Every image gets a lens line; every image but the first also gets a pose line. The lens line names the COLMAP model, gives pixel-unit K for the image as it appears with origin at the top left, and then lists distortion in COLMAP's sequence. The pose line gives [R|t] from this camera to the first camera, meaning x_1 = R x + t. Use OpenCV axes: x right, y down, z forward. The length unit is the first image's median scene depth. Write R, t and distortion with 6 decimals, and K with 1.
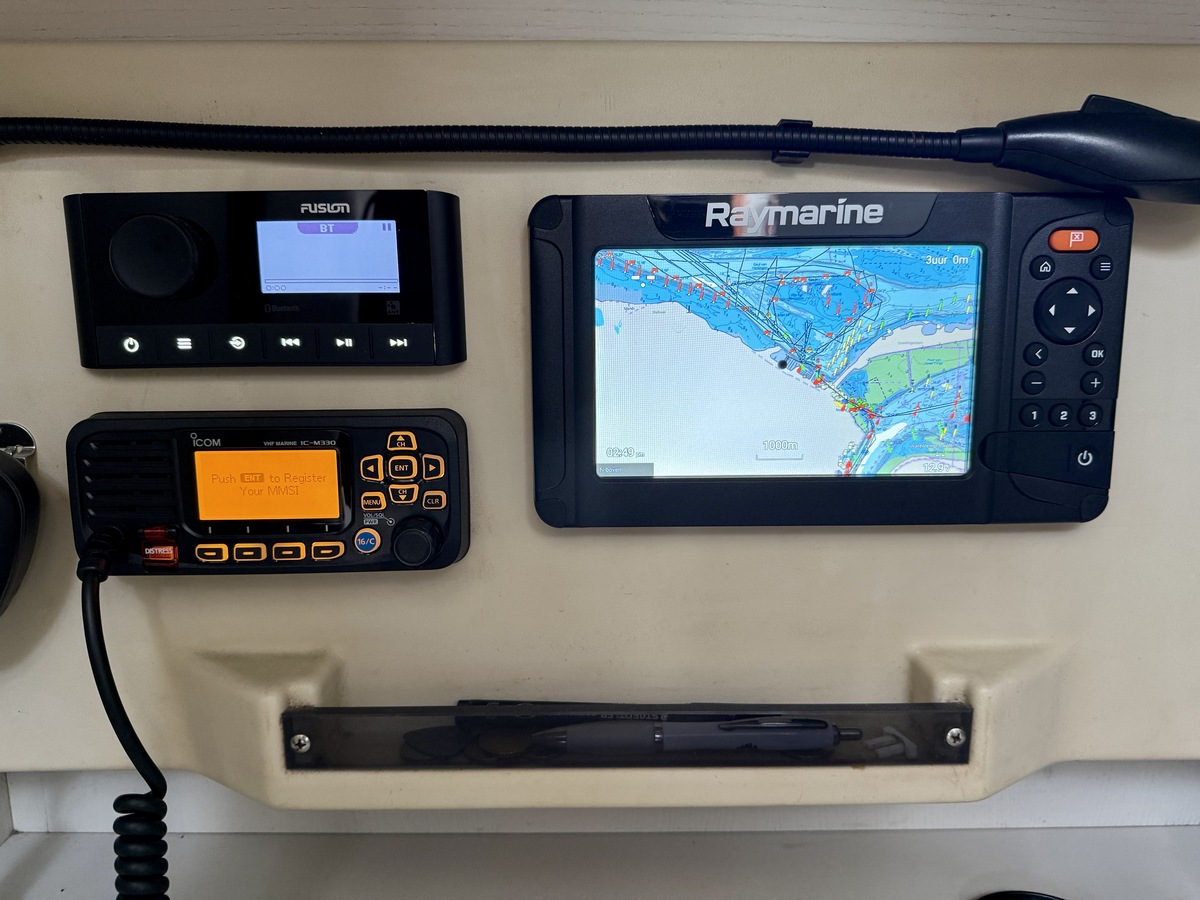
lens RADIAL K [[838.3, 0, 570.0], [0, 838.3, 430.3], [0, 0, 1]] dist [0.047409, -0.048318]
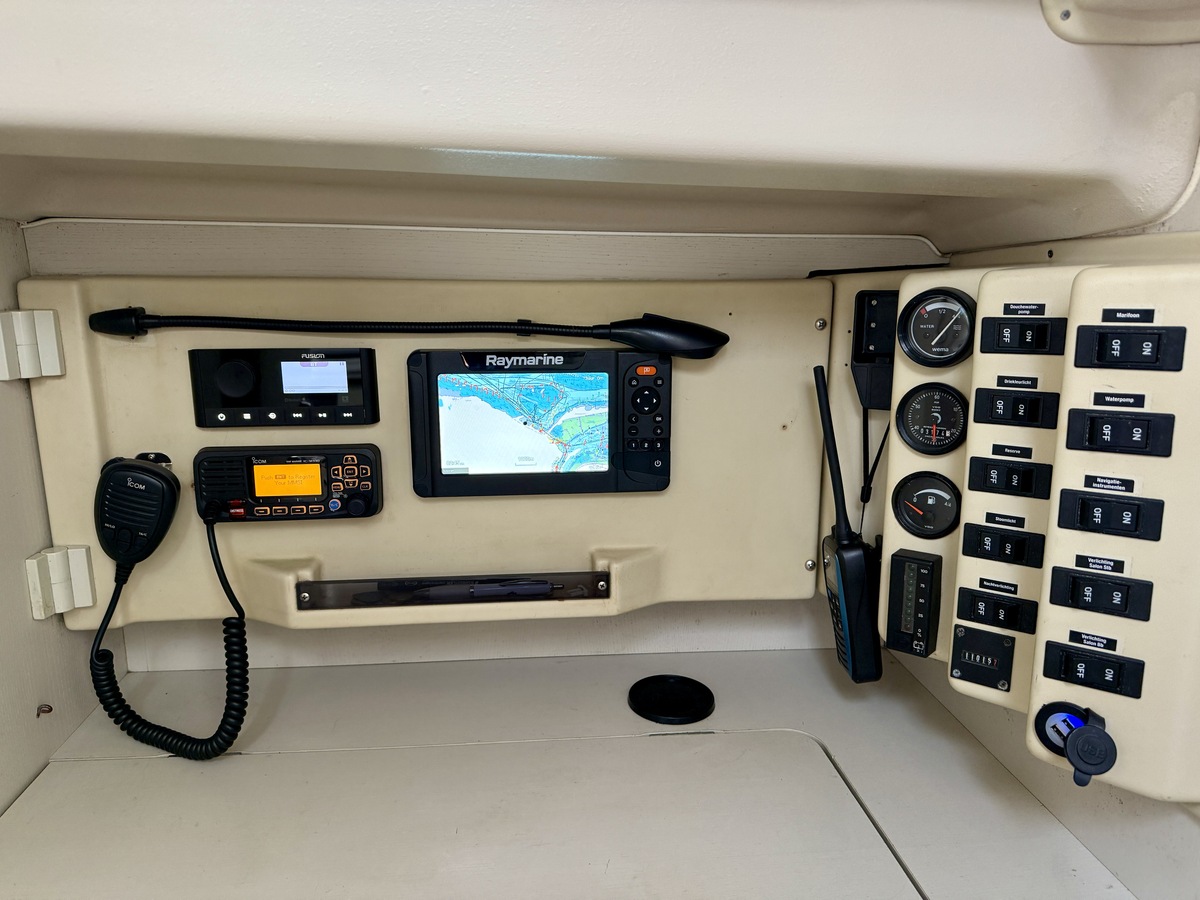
lens RADIAL K [[838.3, 0, 600.5], [0, 838.3, 432.0], [0, 0, 1]] dist [0.047409, -0.048318]
pose [[0.994794, -0.007246, 0.101647, 0.227628], [0.002513, 0.998909, 0.046622, -0.159863], [-0.101874, -0.046124, 0.993728, -1.249349]]
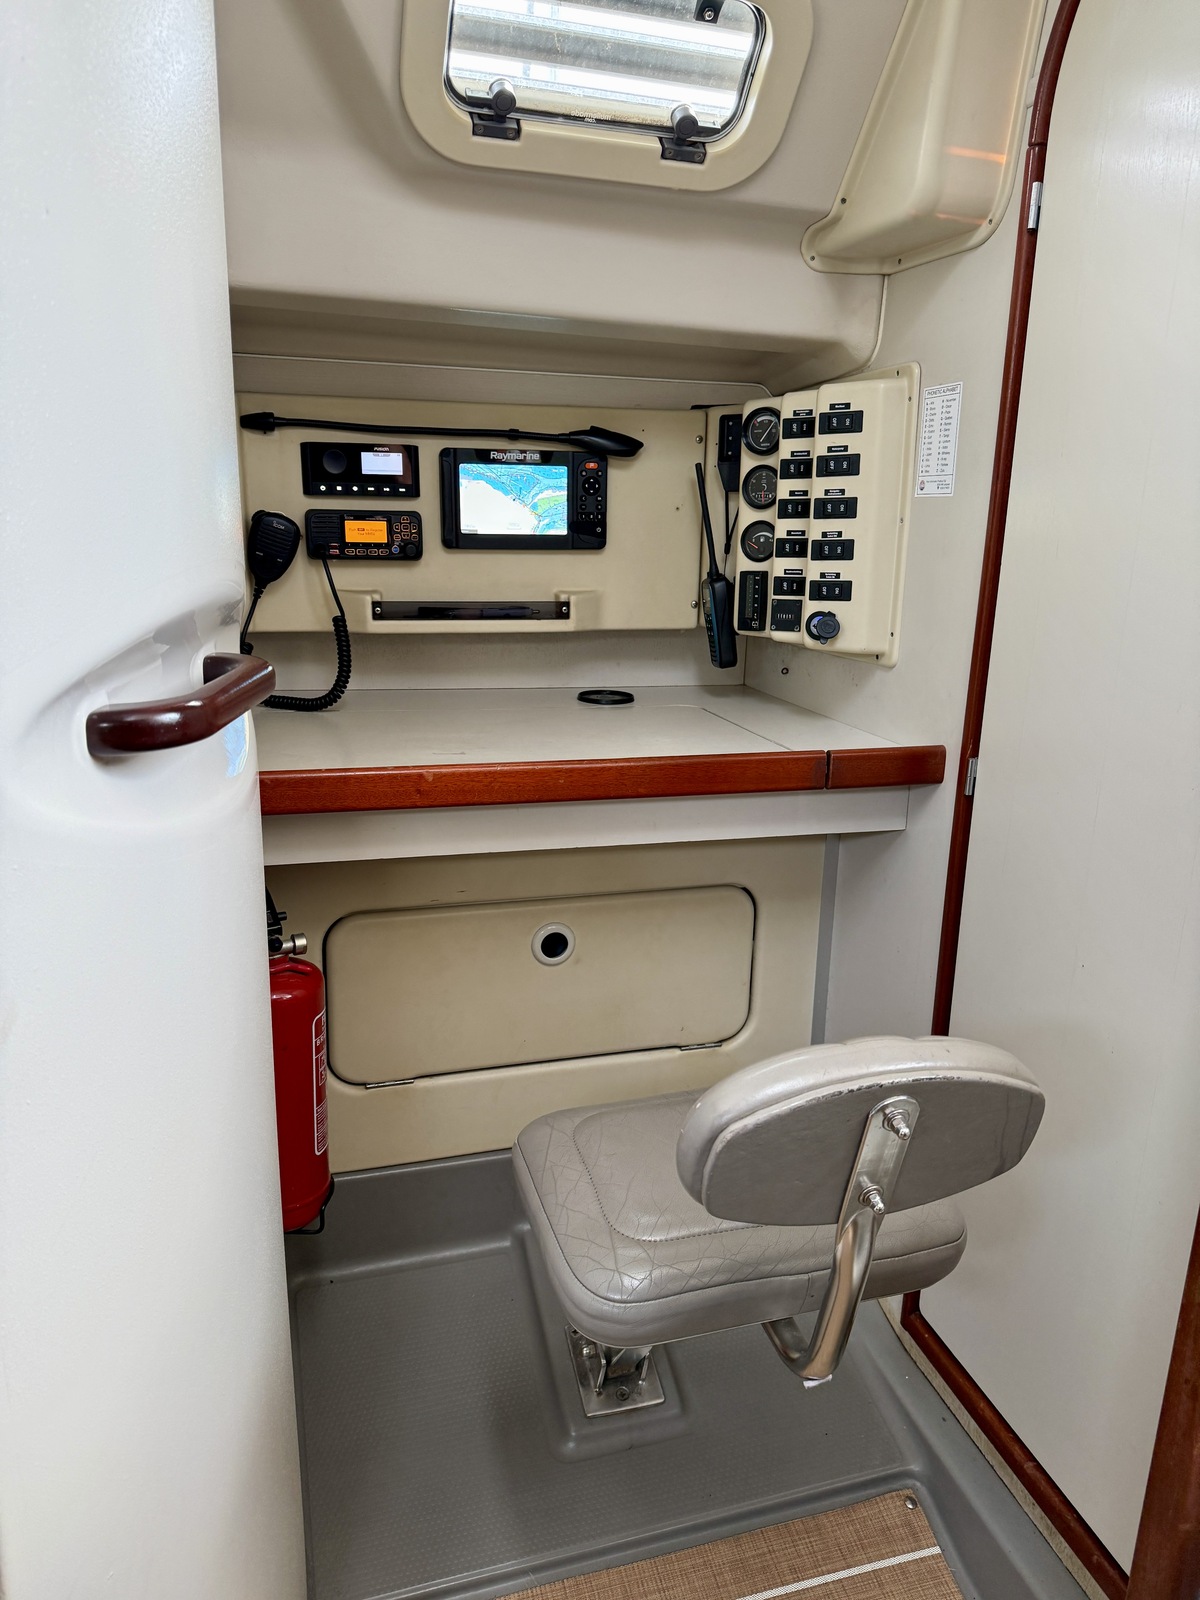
lens RADIAL K [[1117.7, 0, 594.5], [0, 1117.7, 802.9], [0, 0, 1]] dist [0.047409, -0.048318]
pose [[0.964960, -0.045247, 0.258465, -0.682084], [0.014607, 0.992756, 0.119257, 0.617956], [-0.261989, -0.111302, 0.958631, -3.674938]]
